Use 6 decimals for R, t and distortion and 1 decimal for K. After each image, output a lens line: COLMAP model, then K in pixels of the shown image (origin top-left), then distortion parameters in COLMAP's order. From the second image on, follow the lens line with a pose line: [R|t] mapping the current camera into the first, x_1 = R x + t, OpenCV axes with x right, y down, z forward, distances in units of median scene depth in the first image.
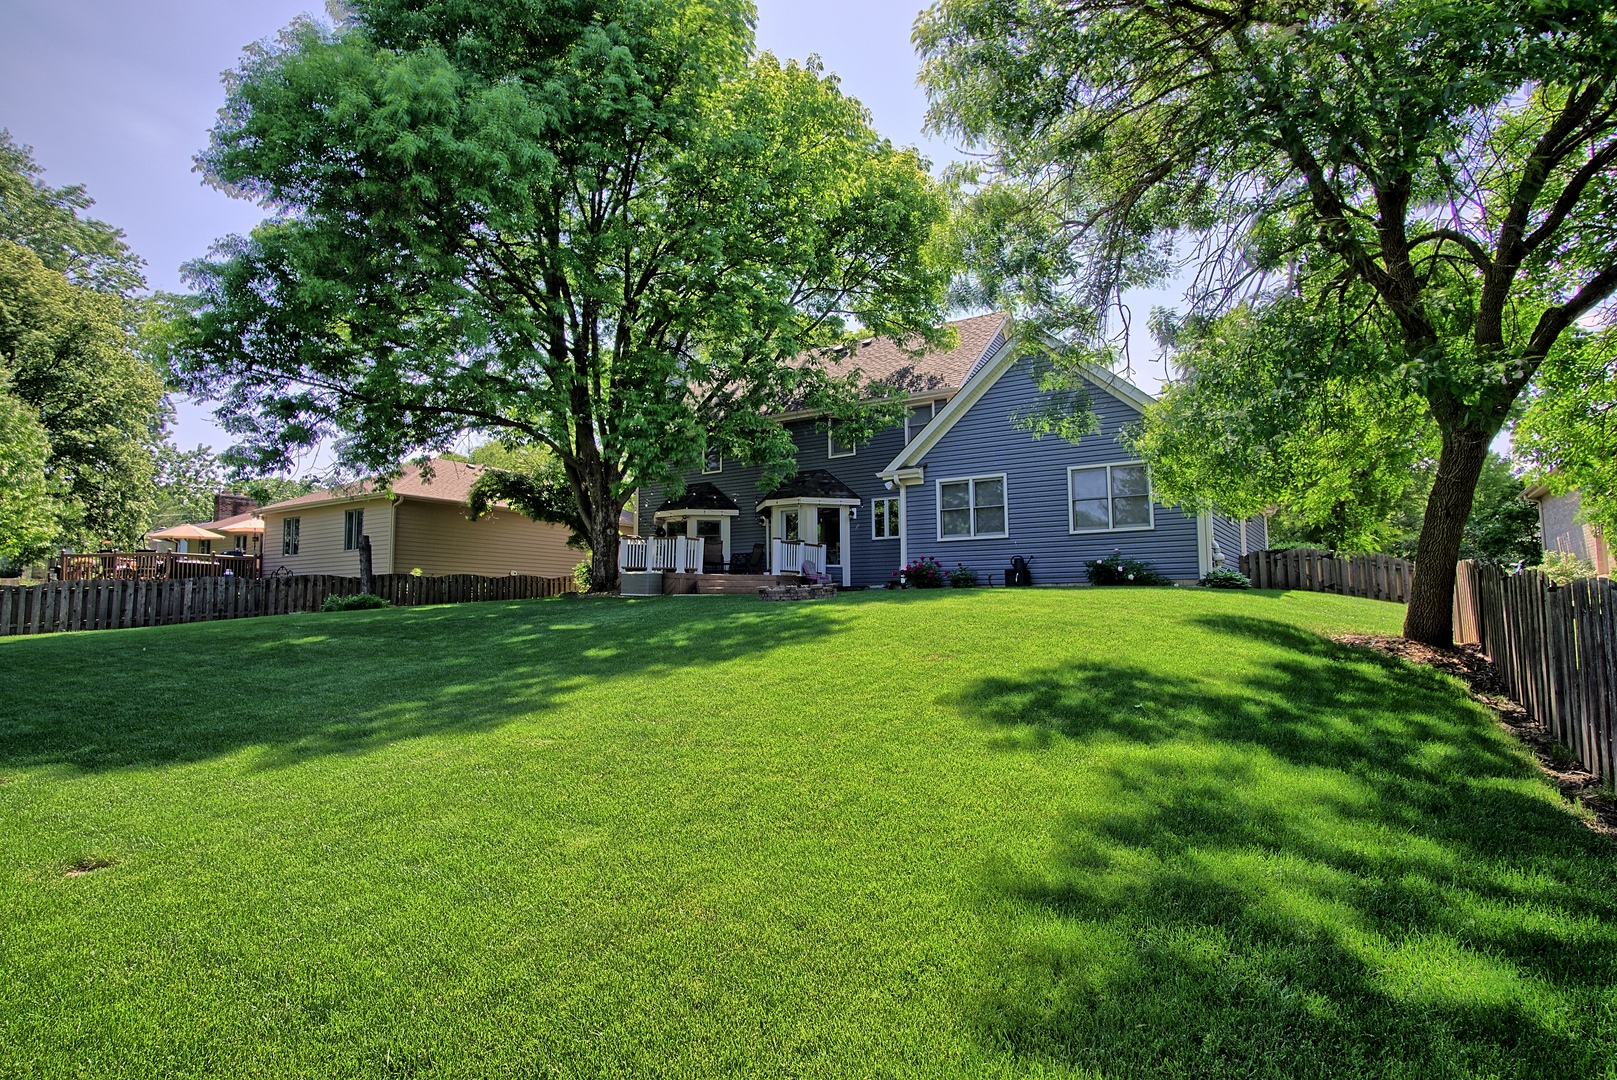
lens RADIAL K [[780.4, 0, 808.5], [0, 780.4, 540.0], [0, 0, 1]] dist [-0.000033, -0.000003]
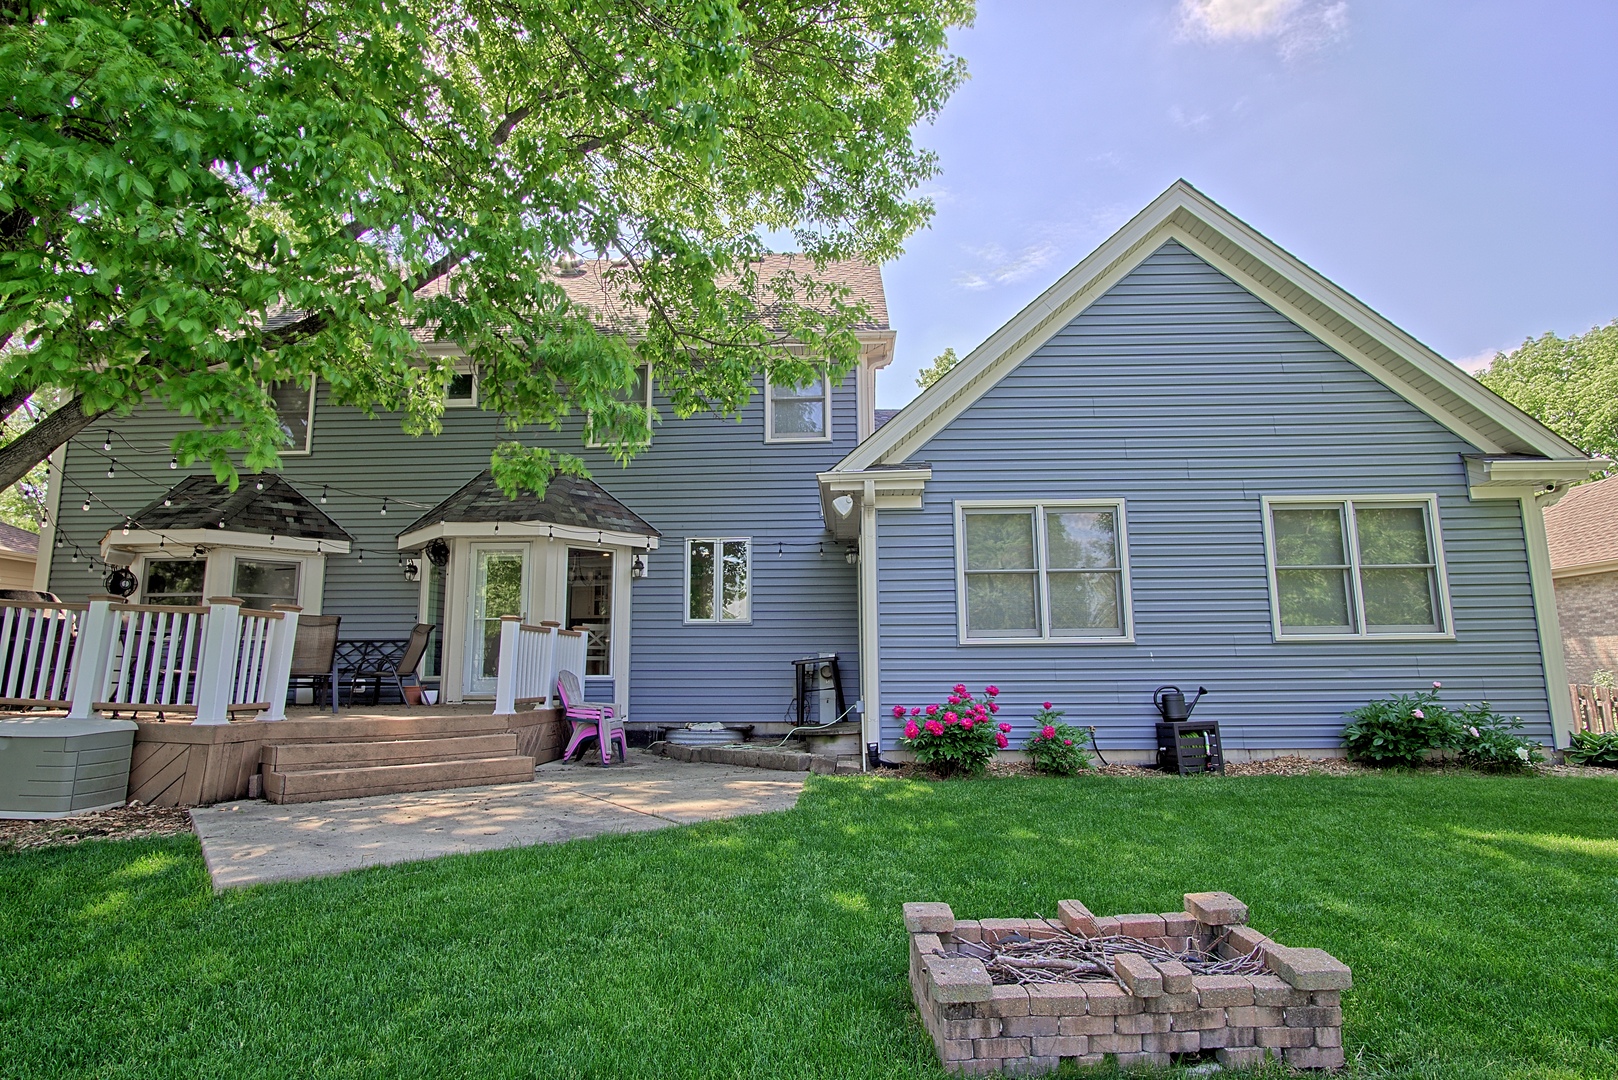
lens RADIAL K [[844.7, 0, 809.0], [0, 844.7, 540.0], [0, 0, 1]] dist [0.000330, 0.000023]
pose [[0.867685, 0.077390, 0.491053, -0.109501], [-0.039296, 0.995395, -0.087438, -0.008725], [-0.495558, 0.056572, 0.866730, 0.503579]]
